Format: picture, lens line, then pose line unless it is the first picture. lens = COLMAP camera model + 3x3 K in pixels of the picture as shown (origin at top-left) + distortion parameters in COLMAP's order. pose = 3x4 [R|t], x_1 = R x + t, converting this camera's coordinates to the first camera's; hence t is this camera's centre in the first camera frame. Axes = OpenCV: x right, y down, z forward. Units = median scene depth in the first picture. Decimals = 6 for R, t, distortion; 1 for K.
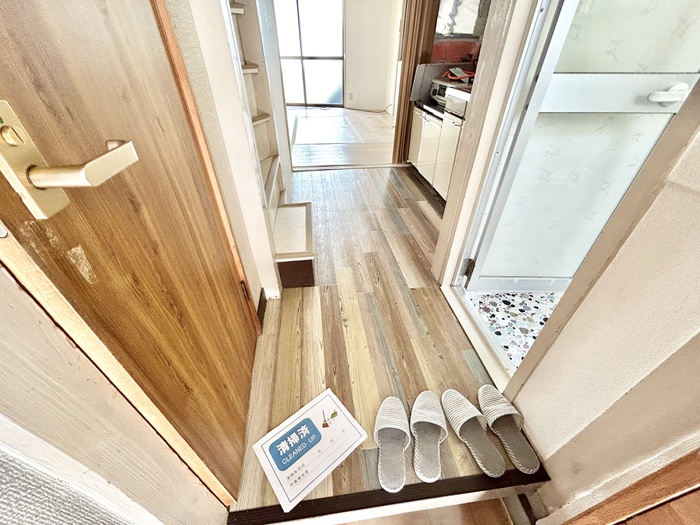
lens RADIAL K [[283.1, 0, 349.9], [0, 283.1, 263.0], [0, 0, 1]] dist [0.002874, -0.000609]
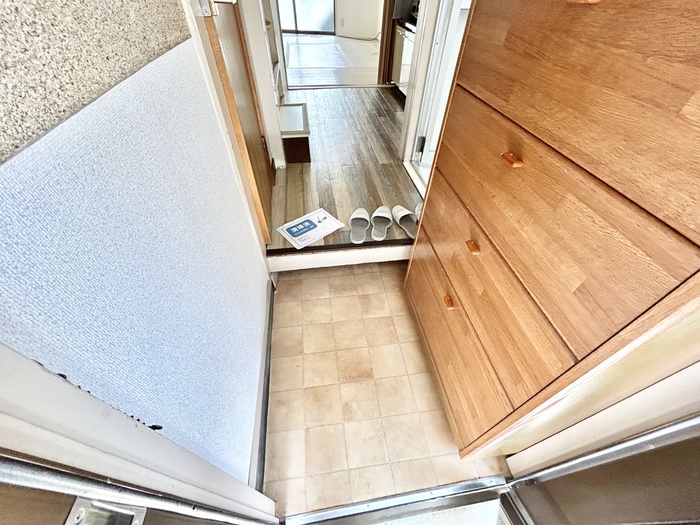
lens RADIAL K [[283.1, 0, 350.6], [0, 283.1, 260.6], [0, 0, 1]] dist [0.002874, -0.000609]
pose [[0.999763, -0.002939, 0.021555, 0.038725], [-0.000334, 0.988640, 0.150306, 0.366191], [-0.021752, -0.150277, 0.988405, -0.442184]]
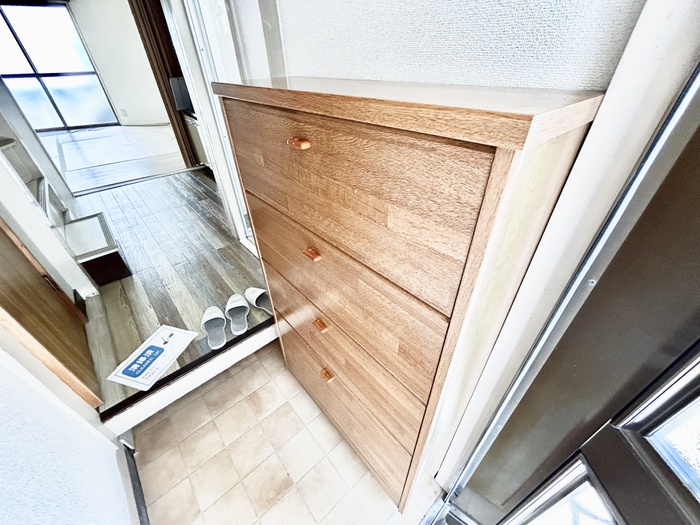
lens RADIAL K [[283.1, 0, 348.8], [0, 283.1, 263.1], [0, 0, 1]] dist [0.002874, -0.000609]
pose [[0.826116, -0.350558, 0.441181, 0.121406], [0.356322, 0.931511, 0.072954, 0.285387], [-0.436539, 0.096934, 0.894448, -0.457357]]
